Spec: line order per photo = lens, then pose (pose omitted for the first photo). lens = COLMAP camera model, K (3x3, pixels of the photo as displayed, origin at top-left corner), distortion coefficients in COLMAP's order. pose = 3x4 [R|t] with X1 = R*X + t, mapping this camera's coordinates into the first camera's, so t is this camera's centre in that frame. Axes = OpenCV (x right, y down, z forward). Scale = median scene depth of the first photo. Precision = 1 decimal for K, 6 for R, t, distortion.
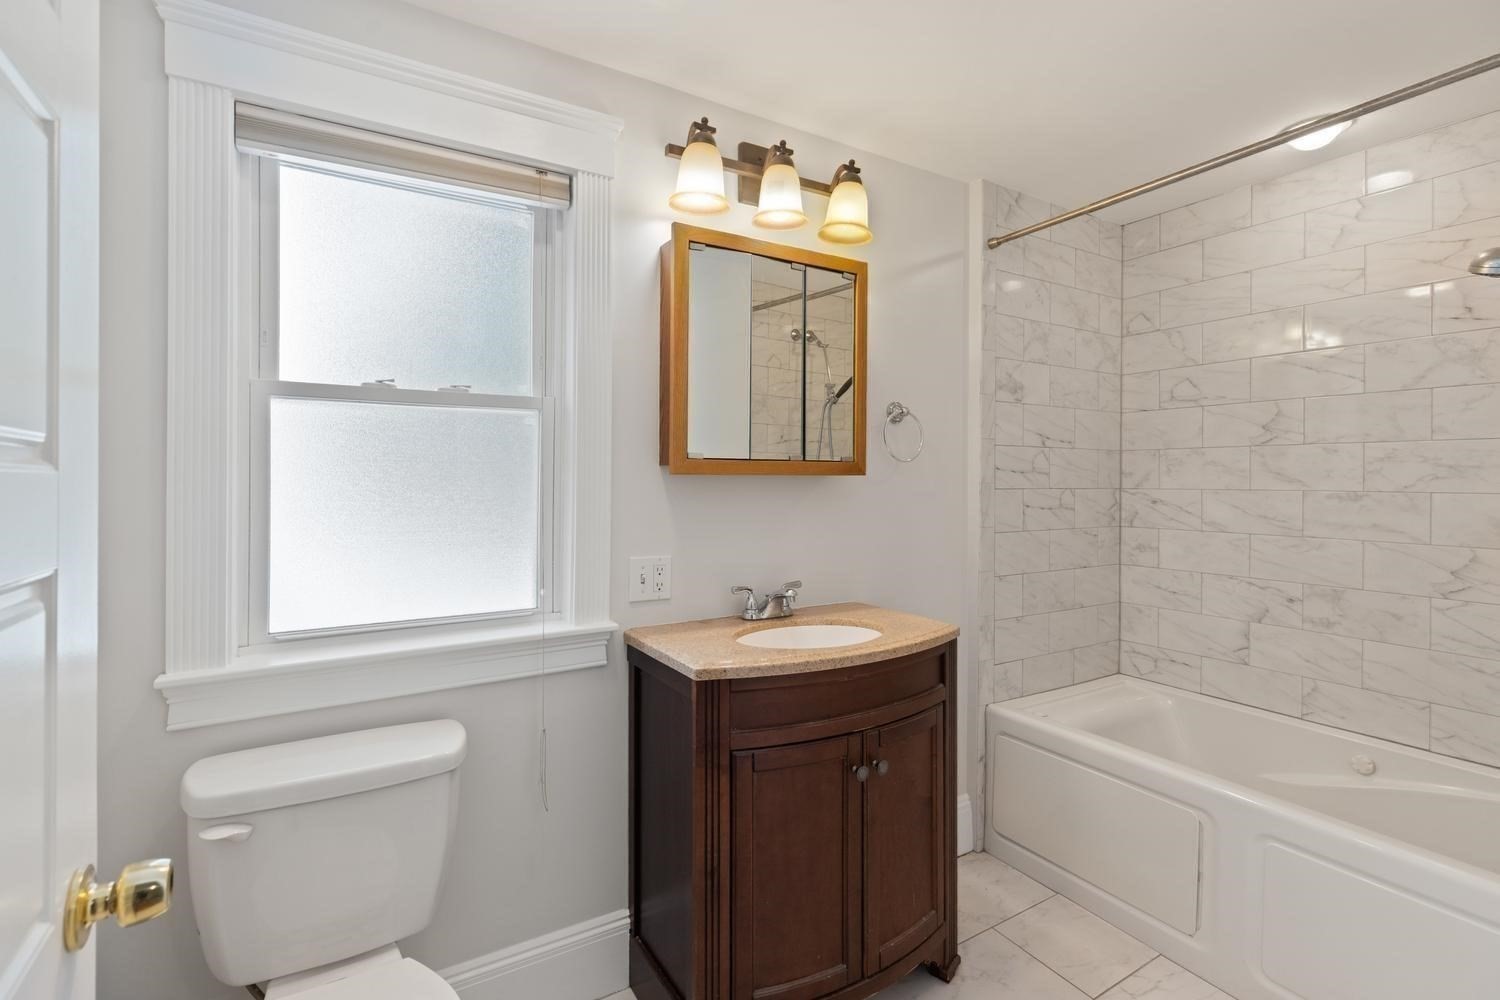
lens RADIAL K [[677.6, 0, 748.6], [0, 677.6, 488.5], [0, 0, 1]] dist [0.005181, -0.000269]
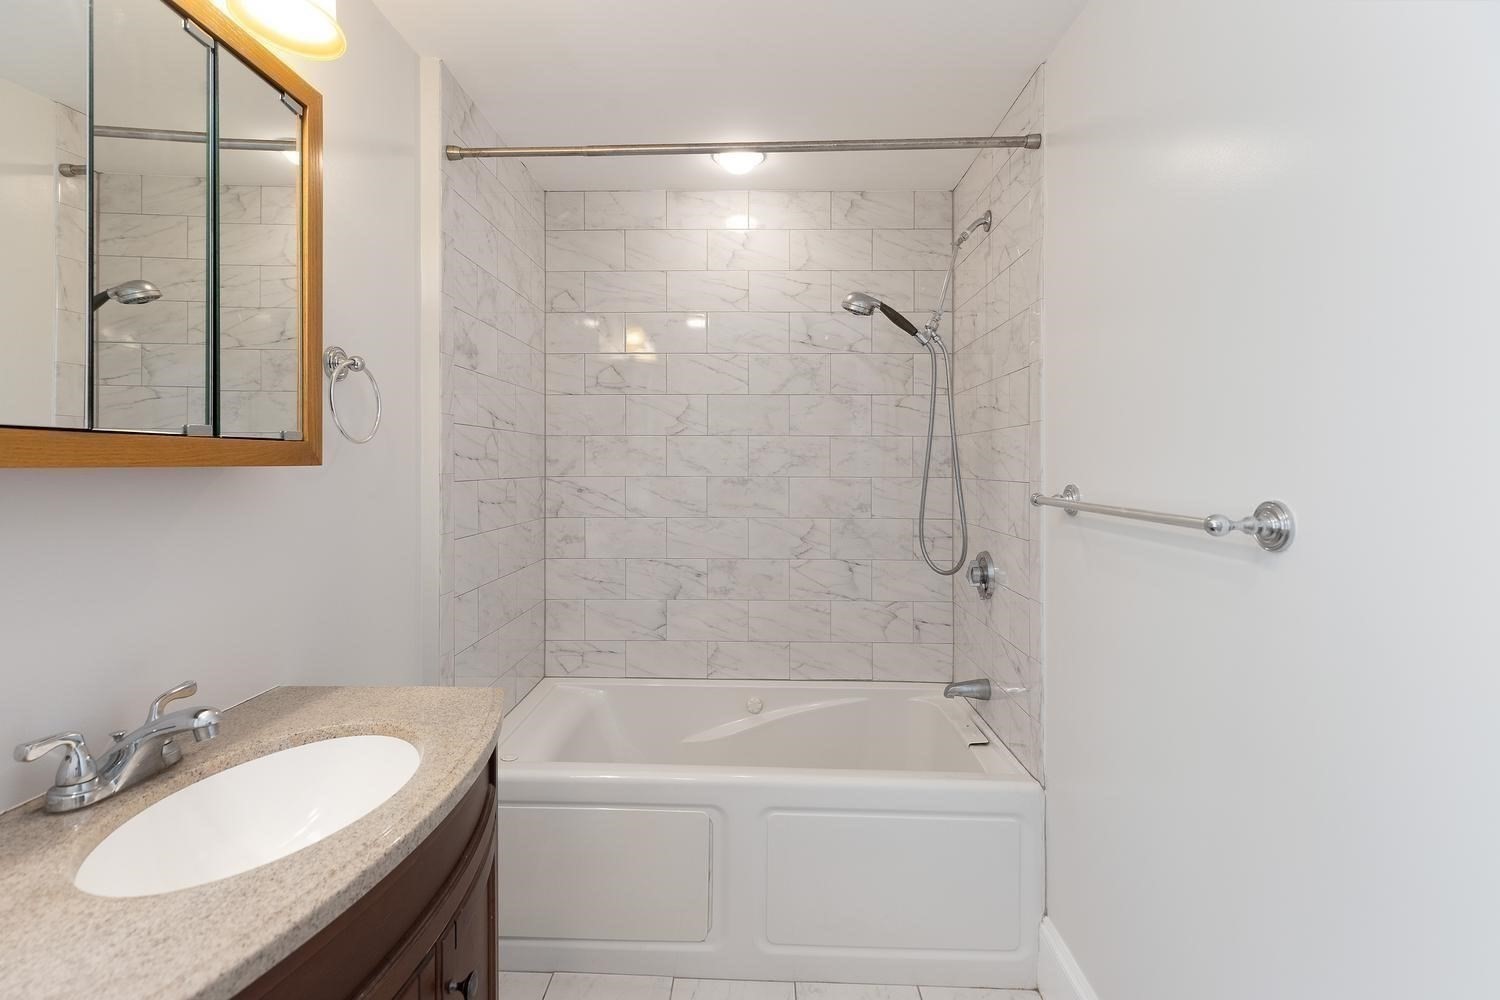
lens RADIAL K [[686.1, 0, 749.9], [0, 686.1, 470.3], [0, 0, 1]] dist [0.007033, -0.000128]
pose [[0.549176, -0.010429, 0.835642, -0.095876], [0.012454, 0.999913, 0.004294, -0.011078], [-0.835614, 0.008049, 0.549258, 0.310416]]
